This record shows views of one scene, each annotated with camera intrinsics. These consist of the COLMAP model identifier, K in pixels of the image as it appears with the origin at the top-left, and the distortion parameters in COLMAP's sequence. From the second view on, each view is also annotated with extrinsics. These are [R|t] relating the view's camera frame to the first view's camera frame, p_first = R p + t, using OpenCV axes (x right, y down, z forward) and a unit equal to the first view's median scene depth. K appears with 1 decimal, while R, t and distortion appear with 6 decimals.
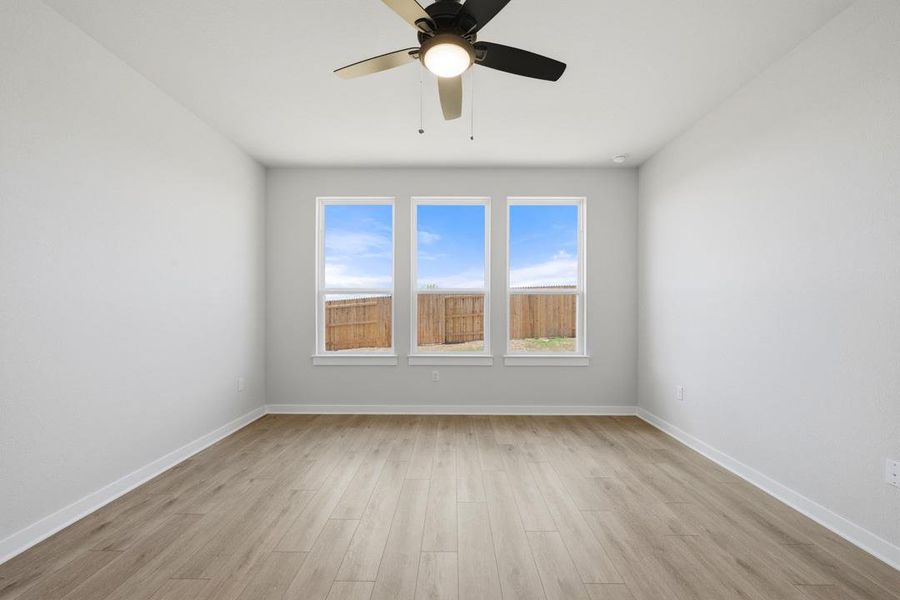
lens RADIAL K [[356.4, 0, 449.3], [0, 356.4, 304.2], [0, 0, 1]] dist [-0.000536, 0.000253]
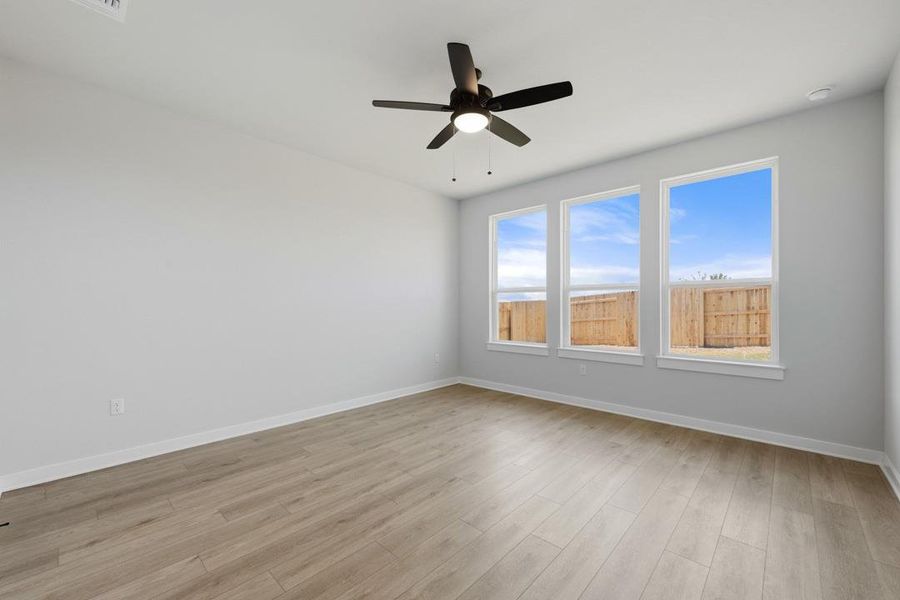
lens RADIAL K [[356.4, 0, 449.3], [0, 356.4, 304.2], [0, 0, 1]] dist [-0.000536, 0.000253]
pose [[0.741191, -0.004098, -0.671282, 0.105817], [0.011585, 0.999911, 0.006687, -0.000499], [0.671195, -0.012733, 0.741172, -0.007429]]
